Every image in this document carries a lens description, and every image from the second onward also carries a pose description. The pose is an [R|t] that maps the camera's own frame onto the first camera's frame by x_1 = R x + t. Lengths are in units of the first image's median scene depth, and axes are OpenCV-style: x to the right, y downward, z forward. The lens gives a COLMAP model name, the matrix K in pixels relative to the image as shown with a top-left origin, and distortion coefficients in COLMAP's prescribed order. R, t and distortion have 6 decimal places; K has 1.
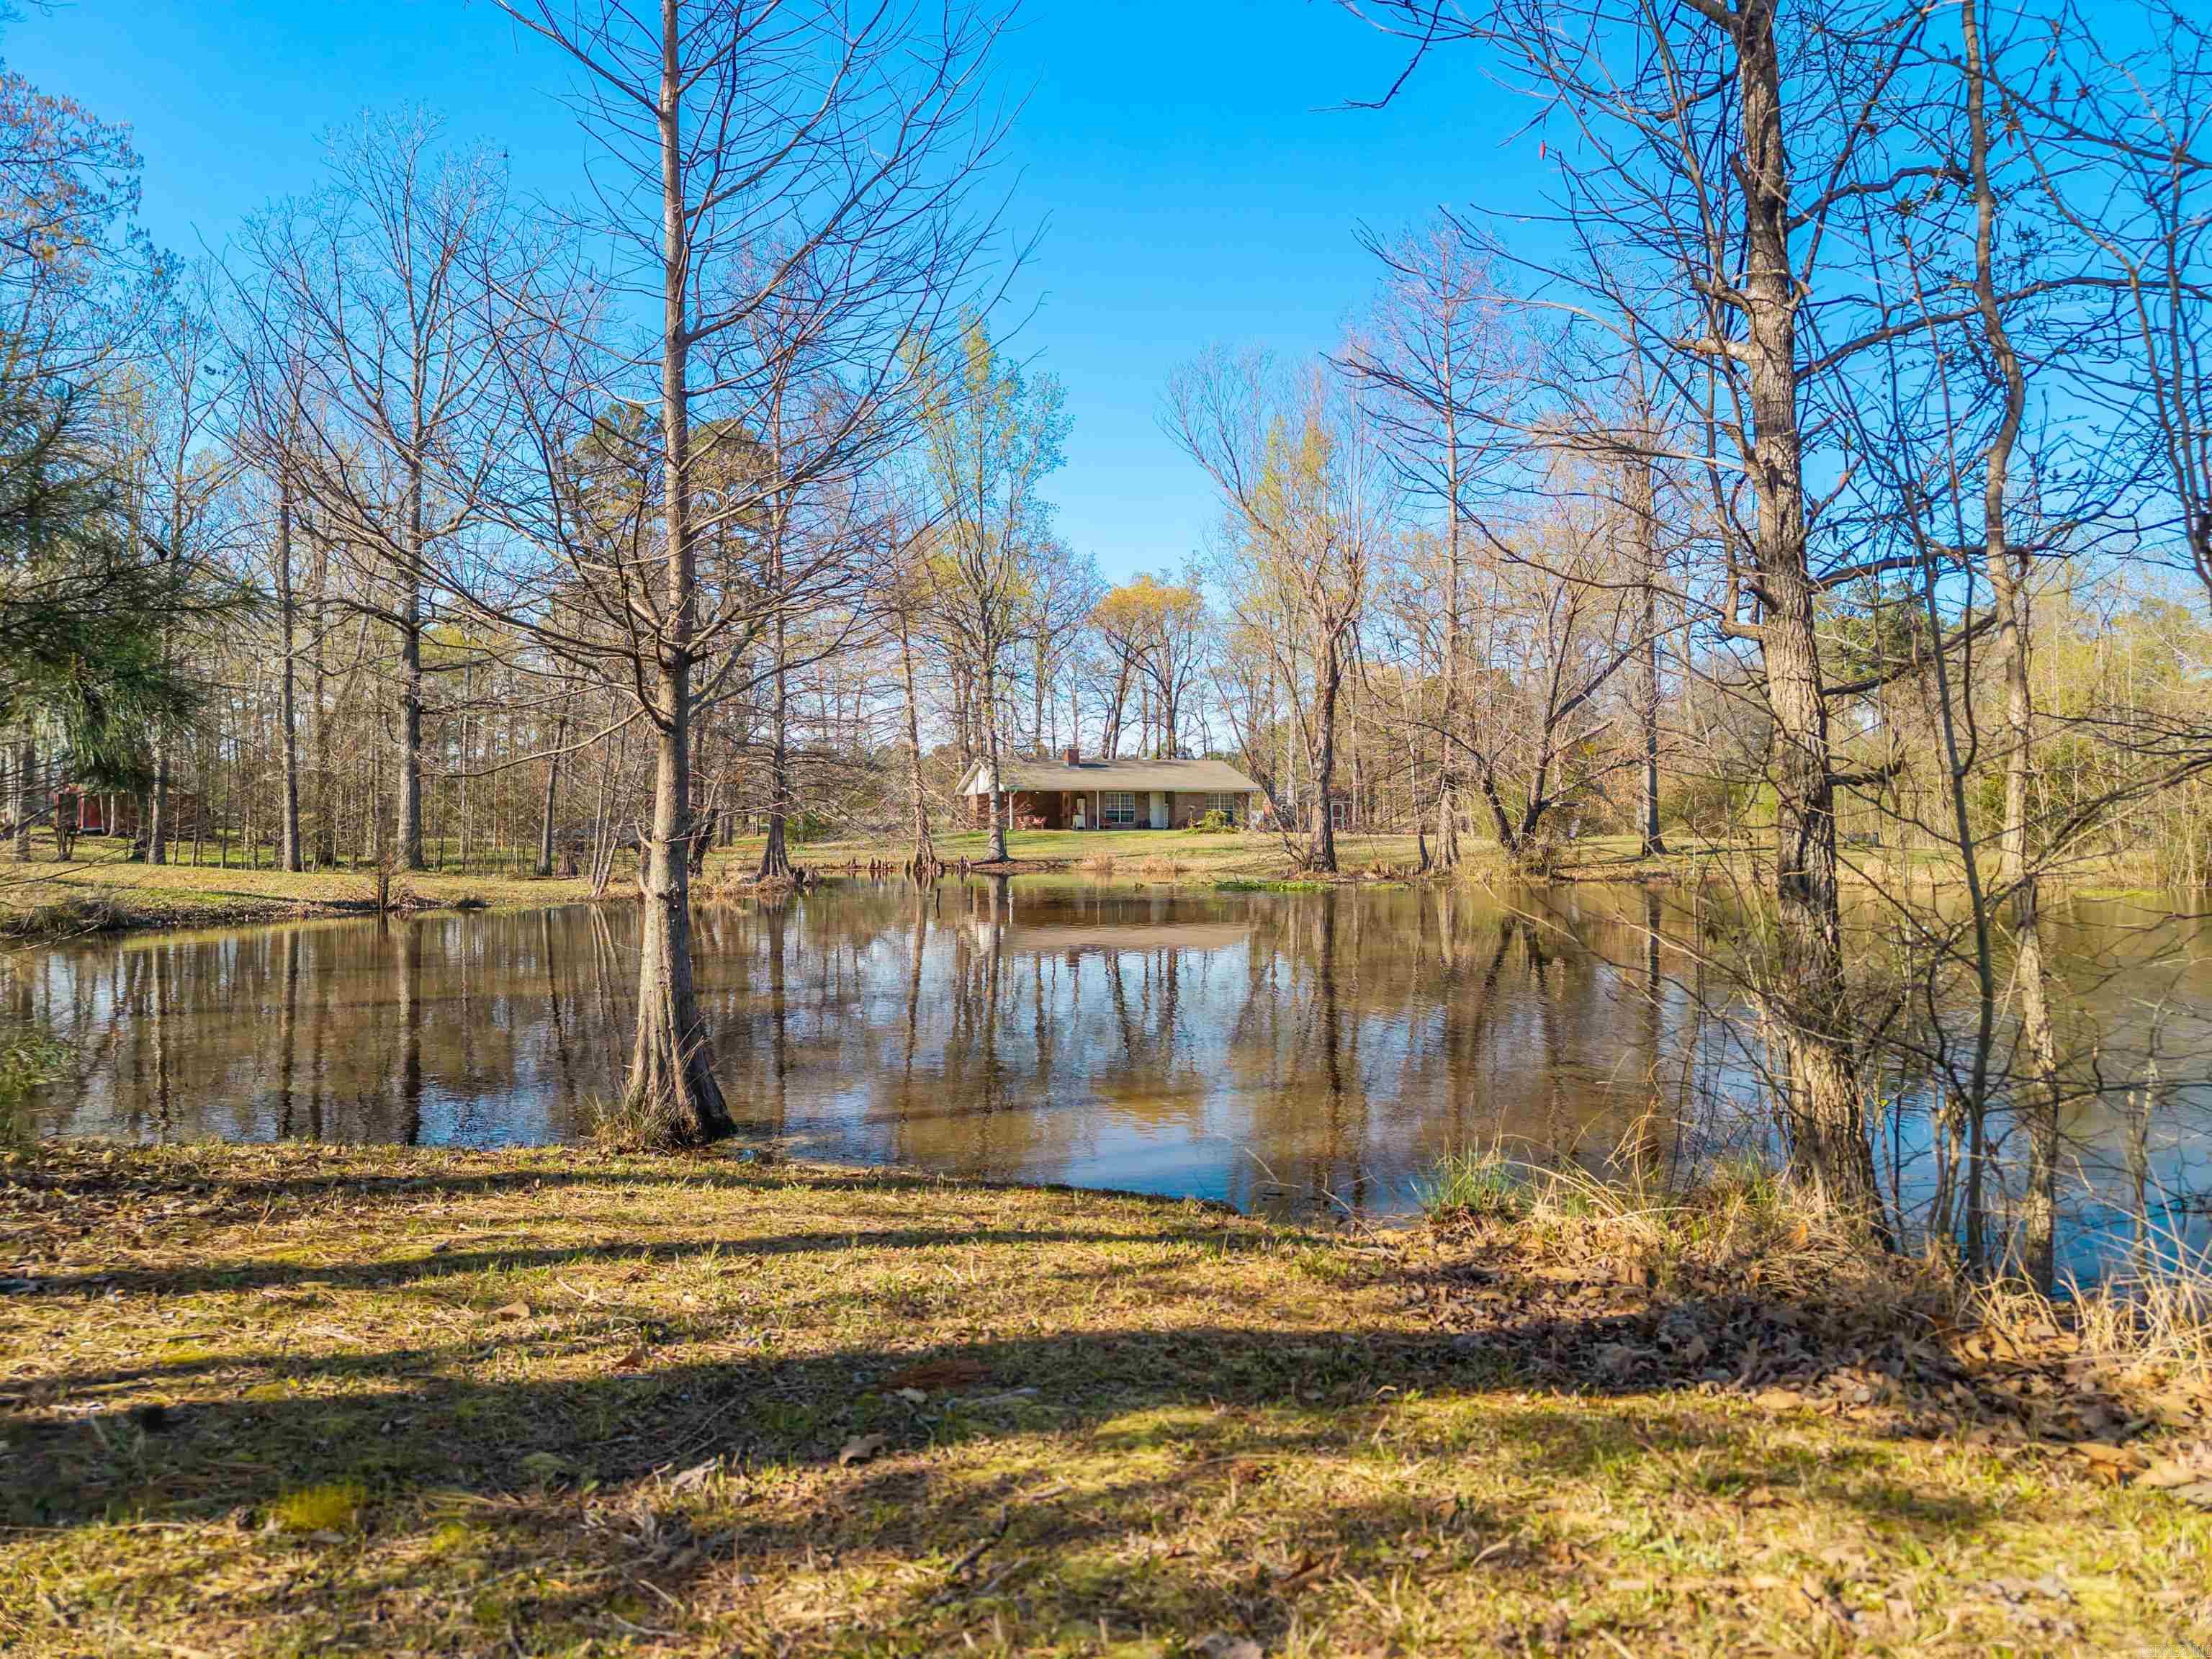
lens RADIAL K [[1520.7, 0, 1111.8], [0, 1520.7, 817.9], [0, 0, 1]] dist [0.142804, -0.000007]
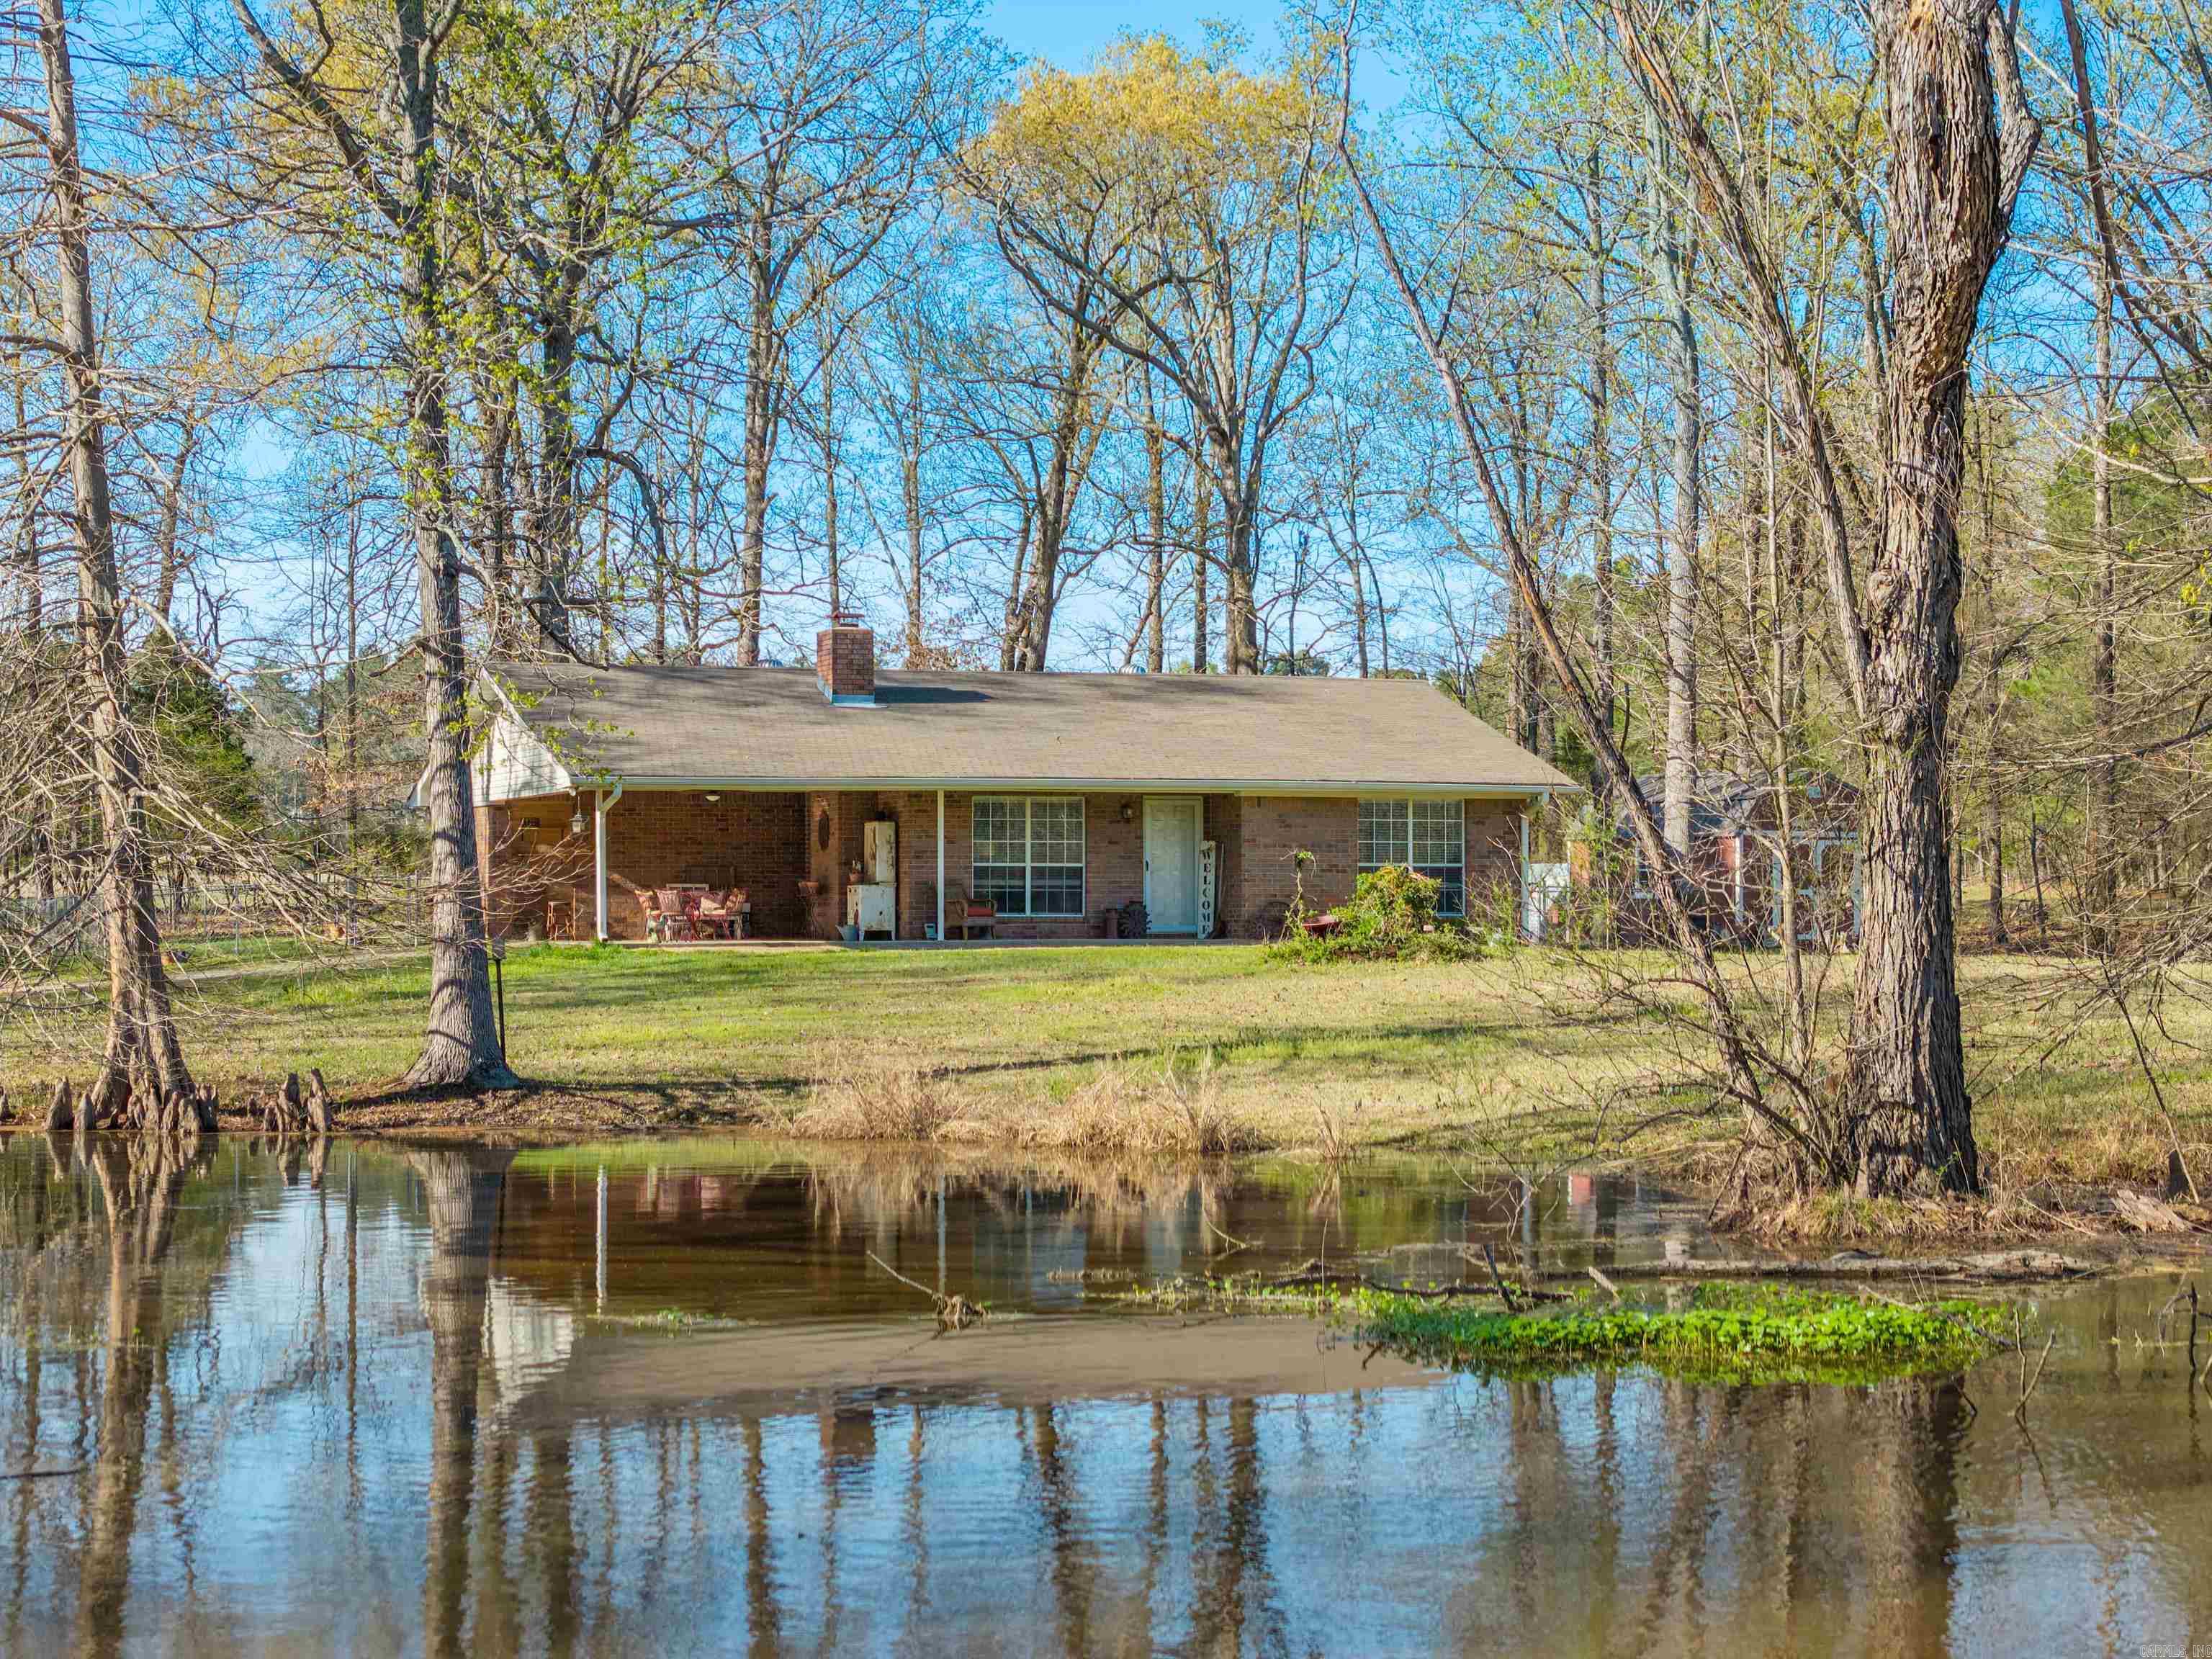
lens RADIAL K [[4634.5, 0, 1106.0], [0, 4634.5, 829.5], [0, 0, 1]] dist [-0.381088, 2.551091]
pose [[0.999991, 0.001765, 0.003984, 0.017091], [-0.001725, 0.999950, -0.009871, -0.003823], [-0.004001, 0.009864, 0.999943, 0.230179]]
